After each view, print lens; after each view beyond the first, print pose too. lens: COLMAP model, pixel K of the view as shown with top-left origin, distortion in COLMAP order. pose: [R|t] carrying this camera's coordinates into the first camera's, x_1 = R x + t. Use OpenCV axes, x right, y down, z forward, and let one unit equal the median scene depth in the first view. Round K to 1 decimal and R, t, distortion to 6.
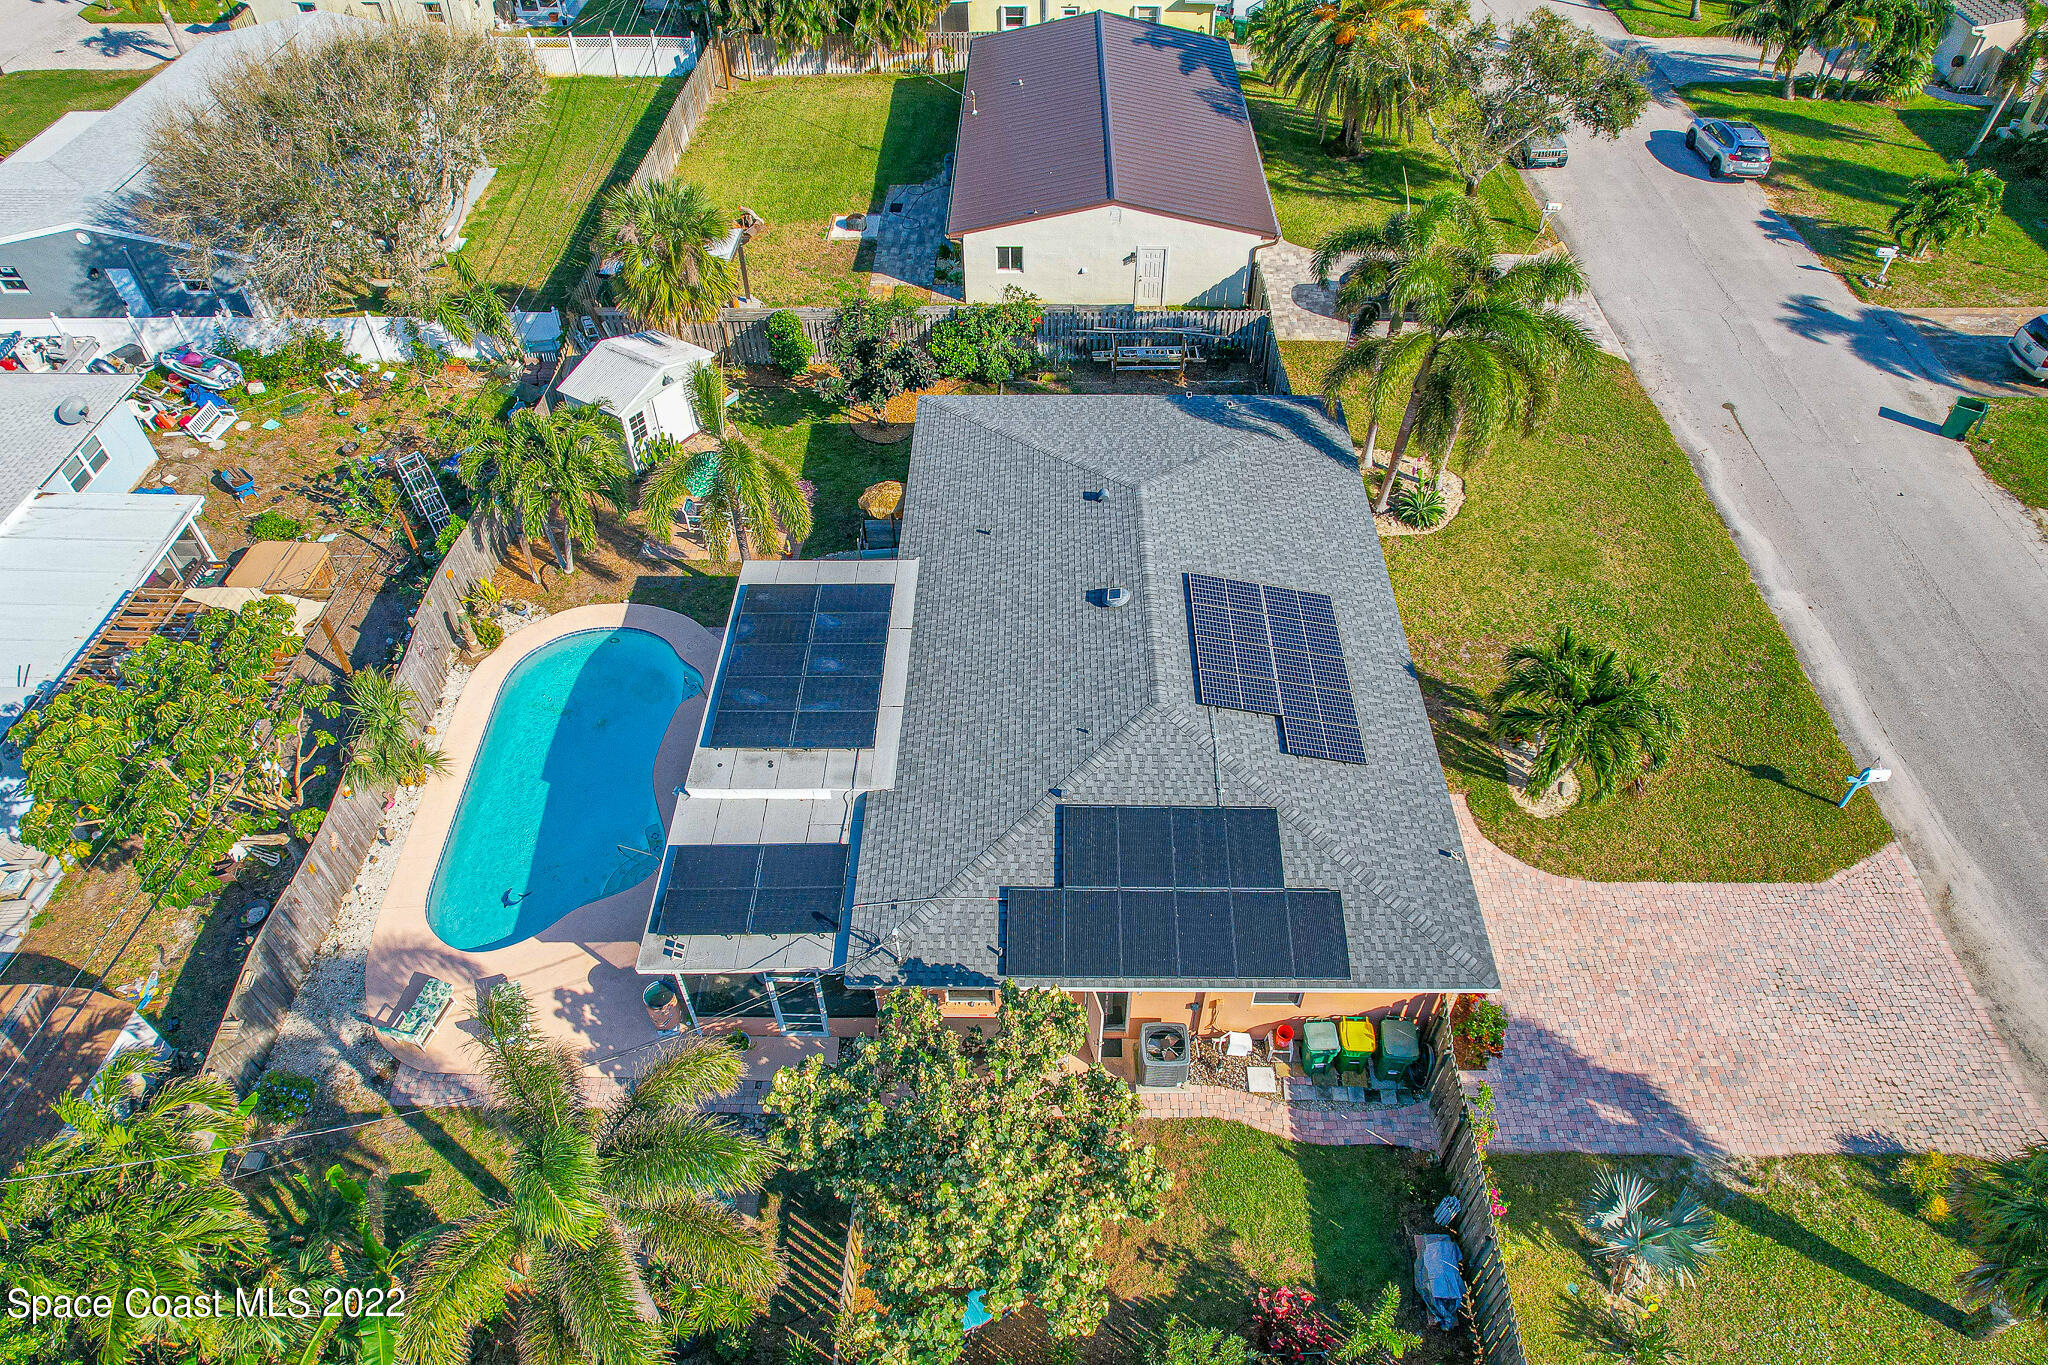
lens RADIAL K [[1306.3, 0, 1032.2], [0, 1306.3, 690.8], [0, 0, 1]] dist [-0.080630, 0.067780]
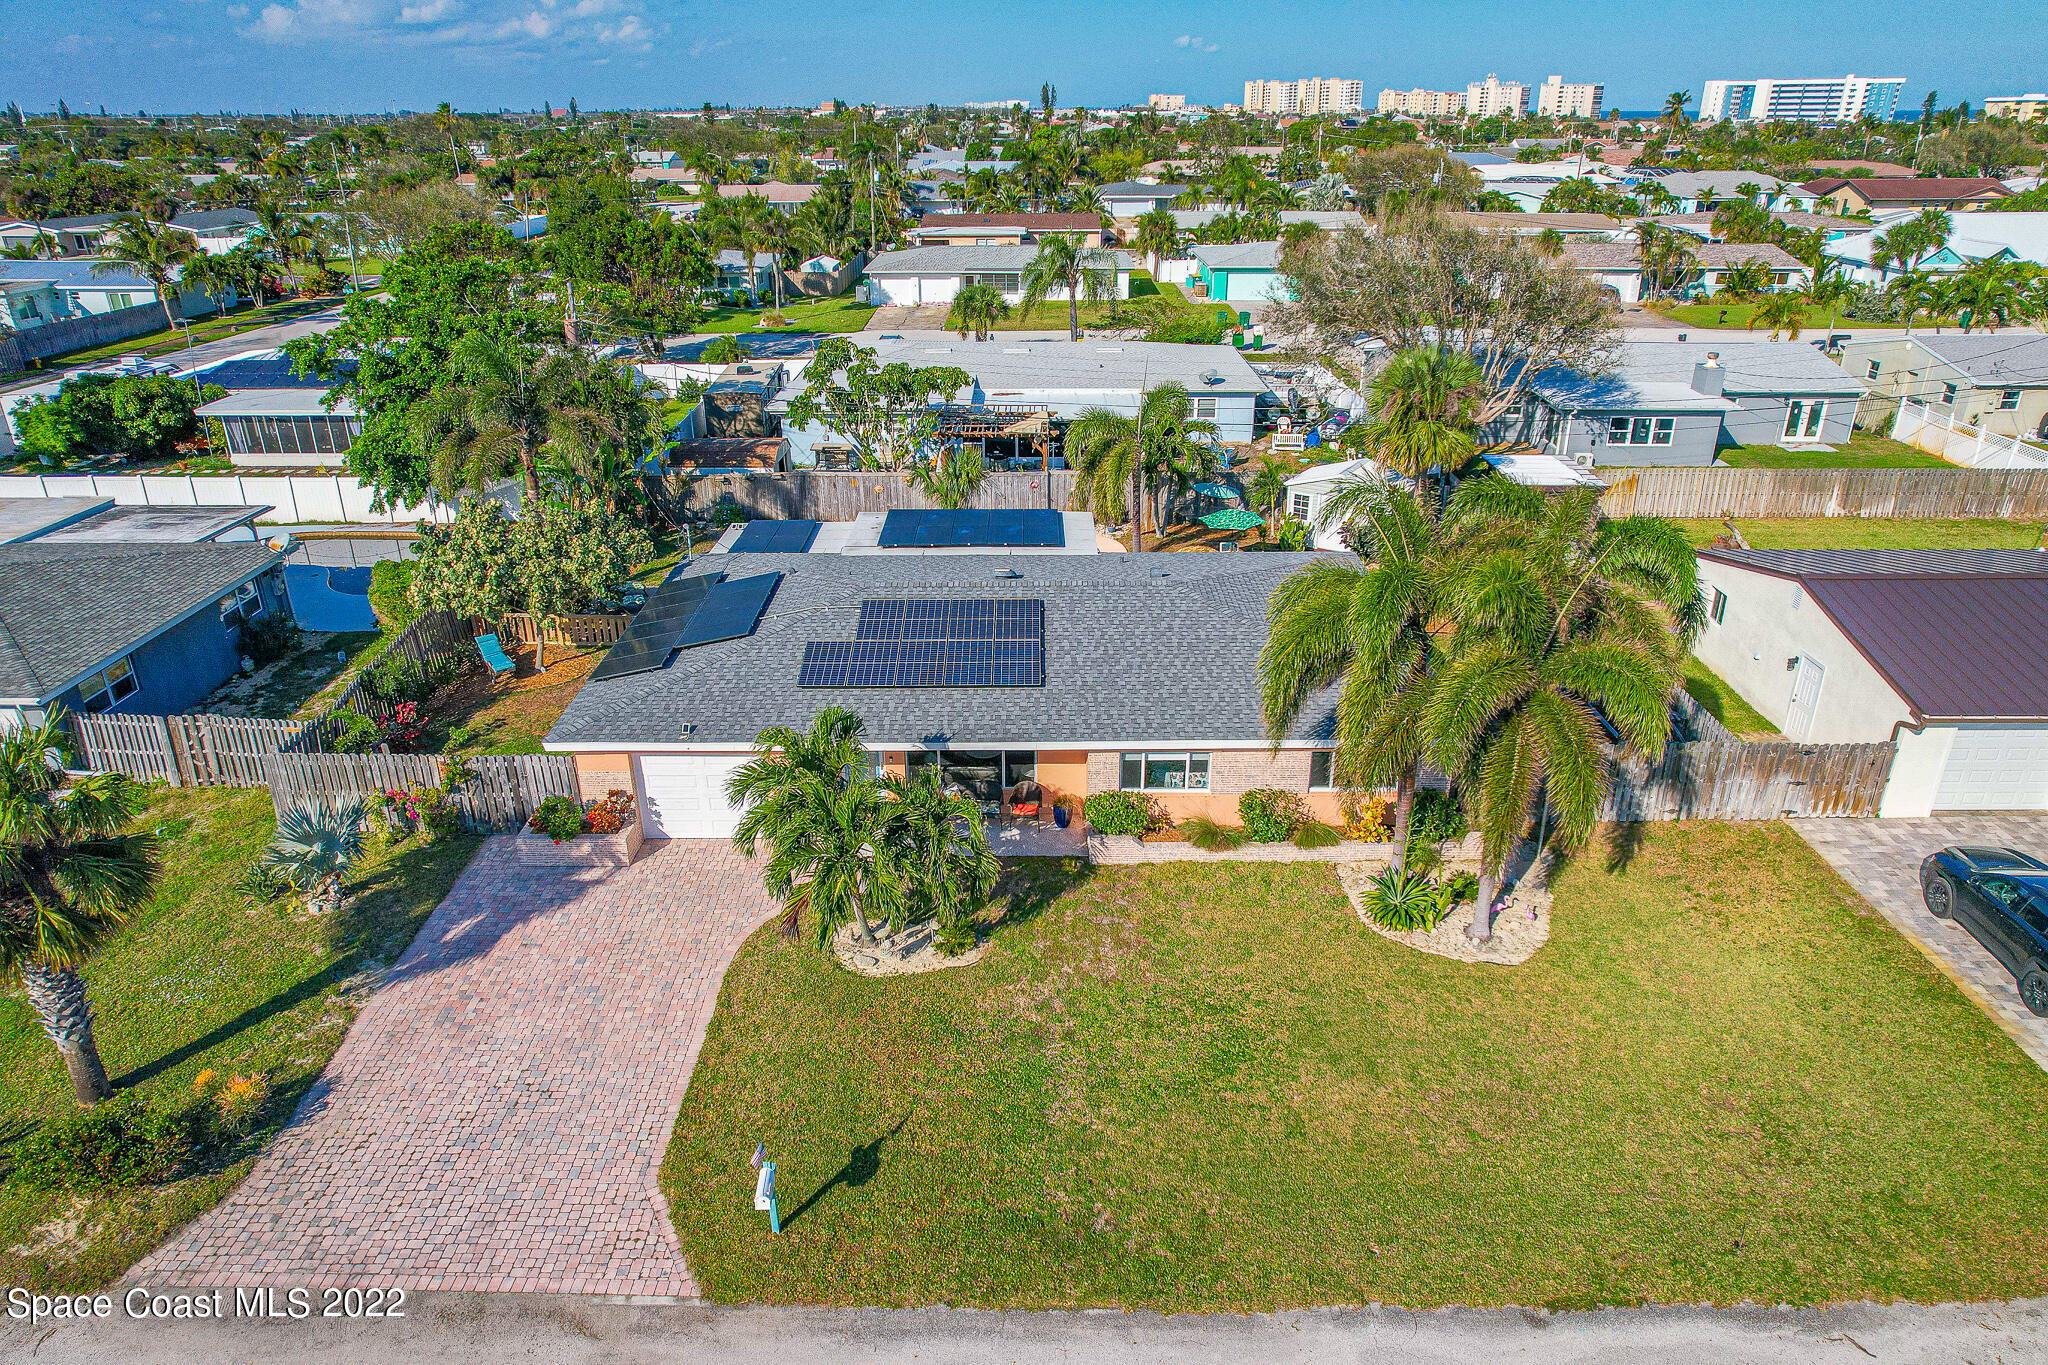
lens RADIAL K [[1306.3, 0, 1032.2], [0, 1306.3, 690.8], [0, 0, 1]] dist [-0.080630, 0.067780]
pose [[0.008895, 0.420551, -0.907225, 1.229885], [-0.713358, 0.638451, 0.288964, -0.384323], [0.700743, 0.644606, 0.305683, 0.833256]]
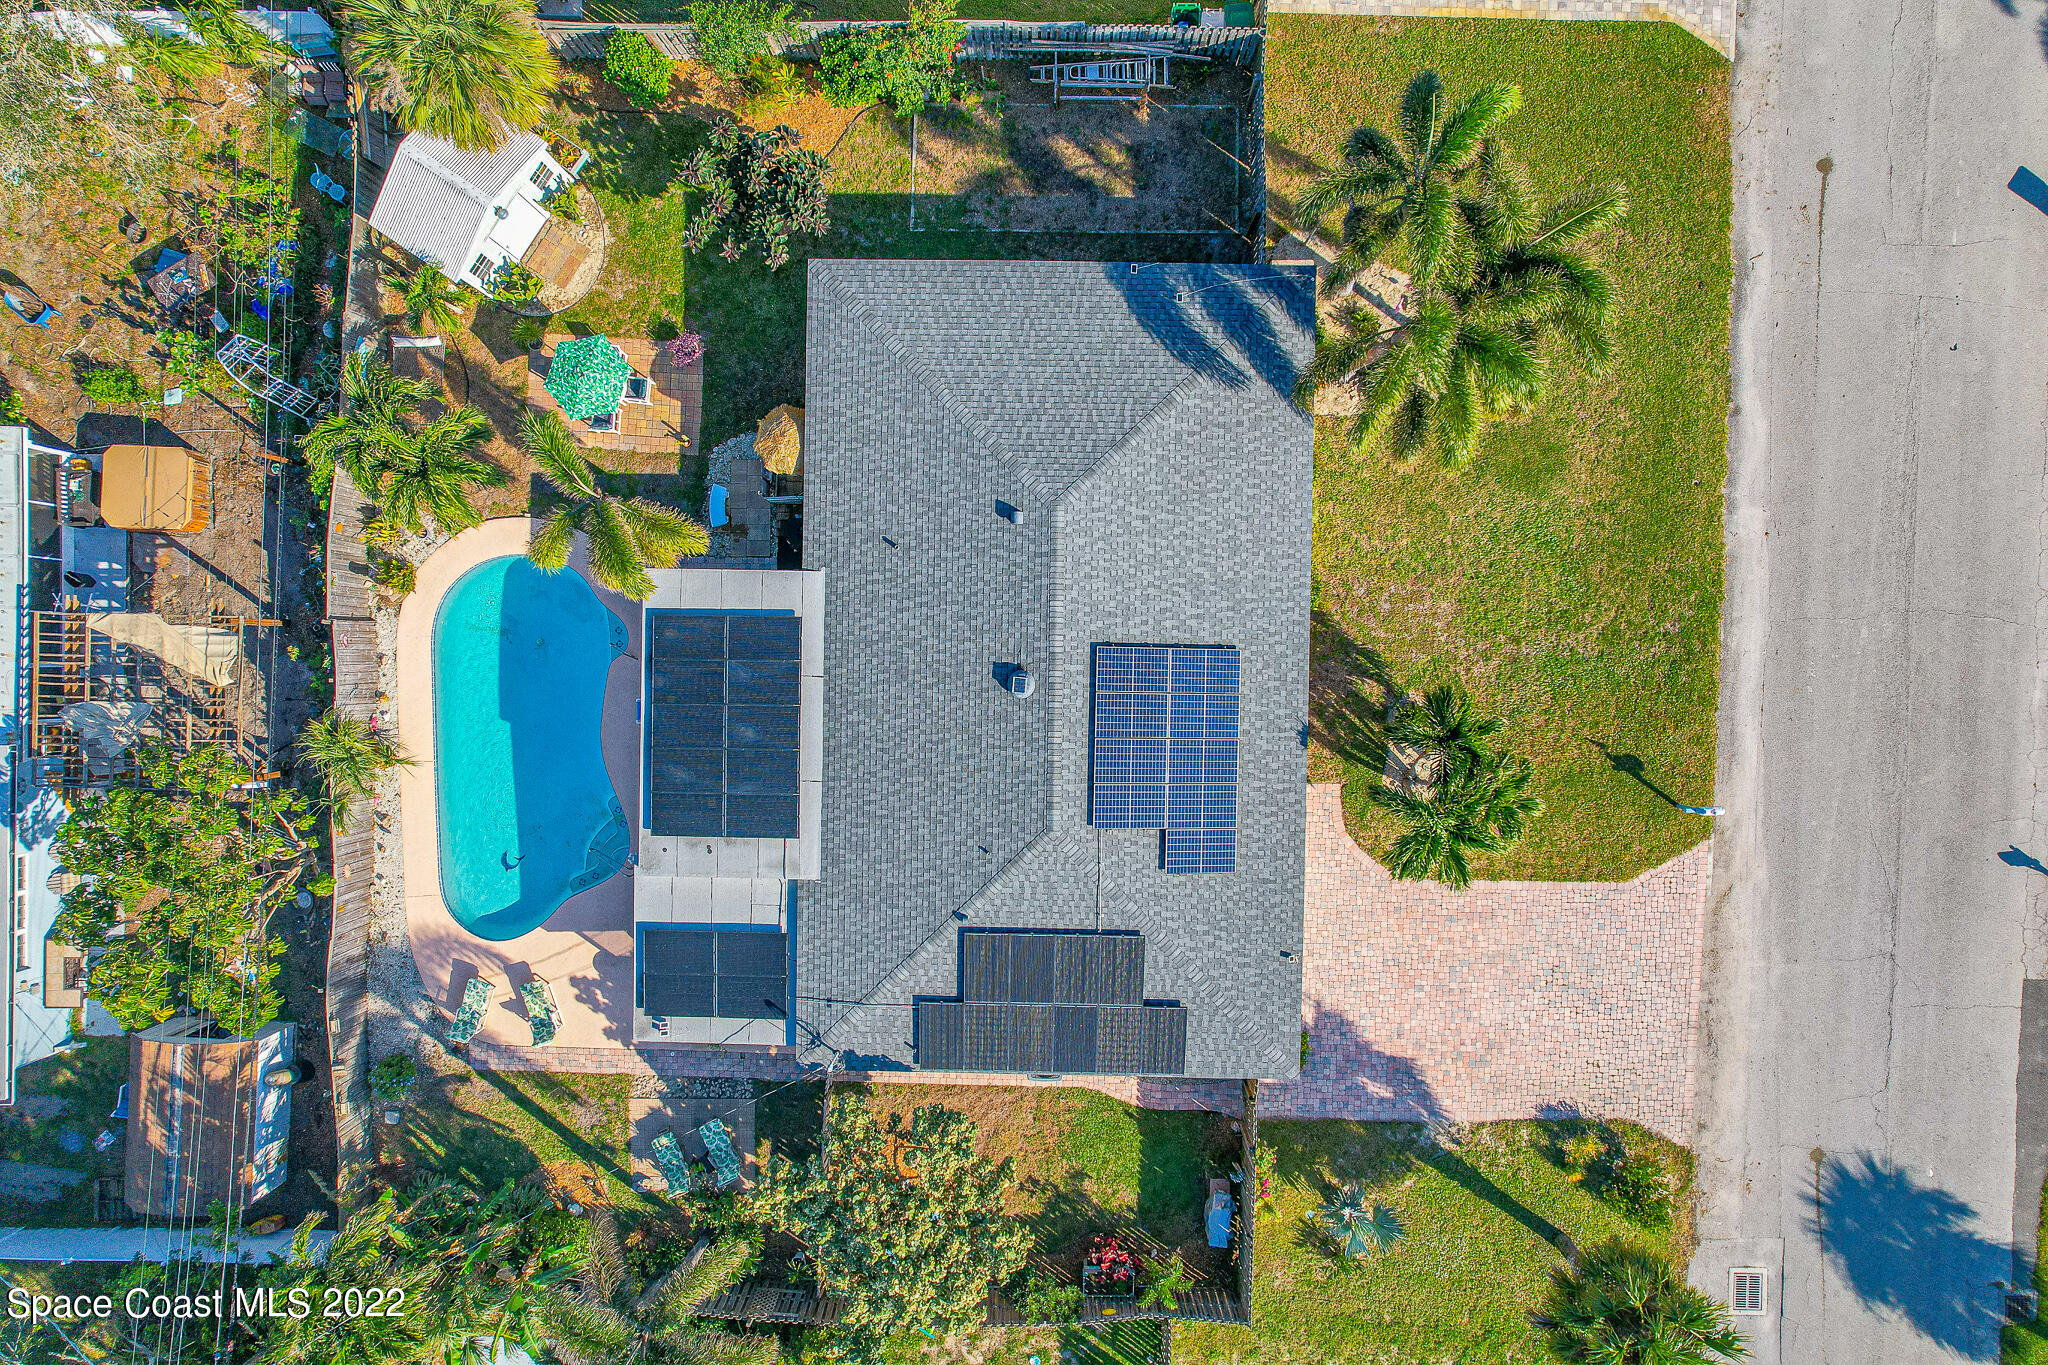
lens RADIAL K [[1306.3, 0, 1032.2], [0, 1306.3, 690.8], [0, 0, 1]] dist [-0.080630, 0.067780]
pose [[0.999968, 0.007513, -0.002731, 0.084486], [-0.003355, 0.704472, 0.709724, -0.876277], [0.007257, -0.709692, 0.704474, 0.319235]]
